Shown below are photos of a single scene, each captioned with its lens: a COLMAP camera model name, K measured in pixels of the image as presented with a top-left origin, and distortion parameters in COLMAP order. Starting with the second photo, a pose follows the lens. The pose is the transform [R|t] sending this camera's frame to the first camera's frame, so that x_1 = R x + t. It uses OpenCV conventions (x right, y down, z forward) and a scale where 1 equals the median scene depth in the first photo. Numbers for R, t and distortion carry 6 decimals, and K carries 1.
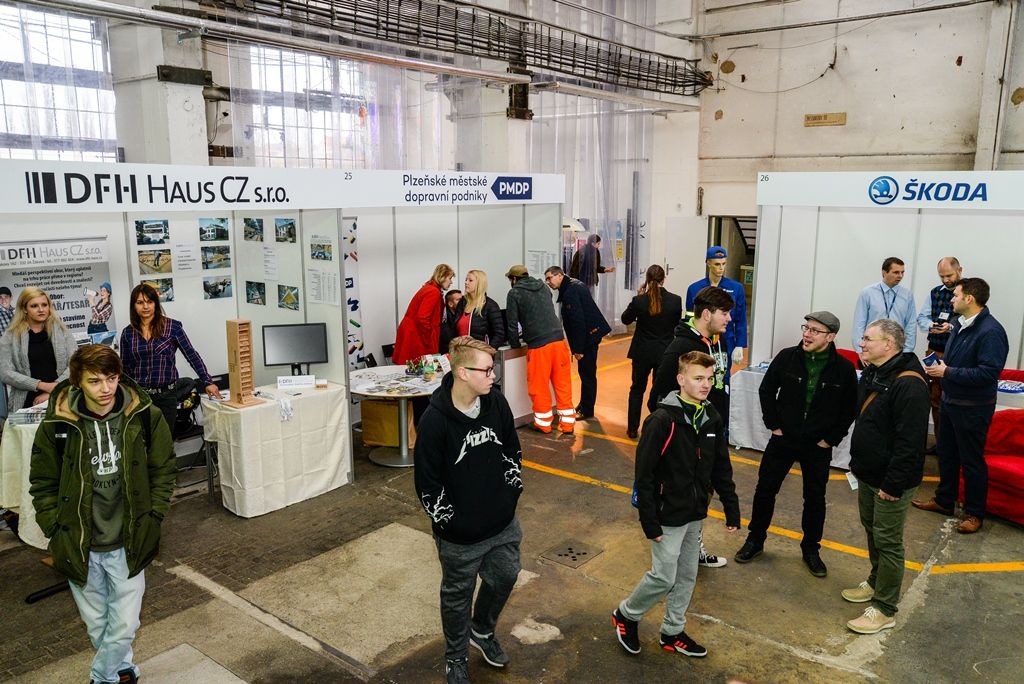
lens RADIAL K [[819.6, 0, 512.6], [0, 819.6, 344.3], [0, 0, 1]] dist [0.003100, 0.001309]
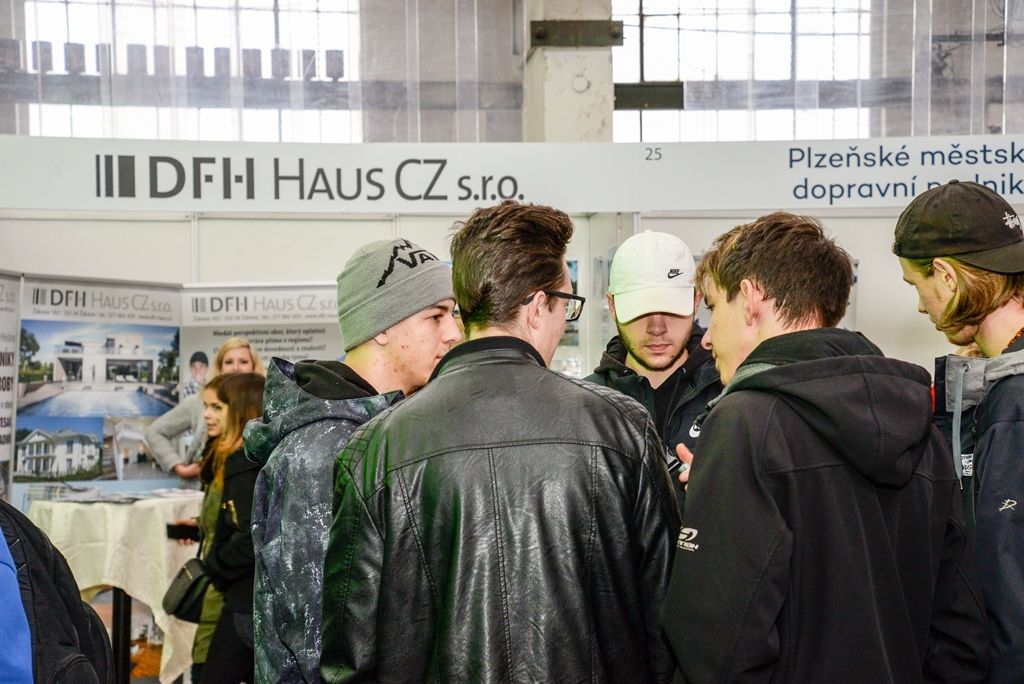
lens RADIAL K [[1989.9, 0, 511.8], [0, 1989.9, 343.2], [0, 0, 1]] dist [0.423931, 0.000000]
pose [[0.713565, -0.031993, -0.699858, 0.794636], [-0.110320, 0.981363, -0.157342, 0.170189], [0.691848, 0.189482, 0.696737, 0.011046]]
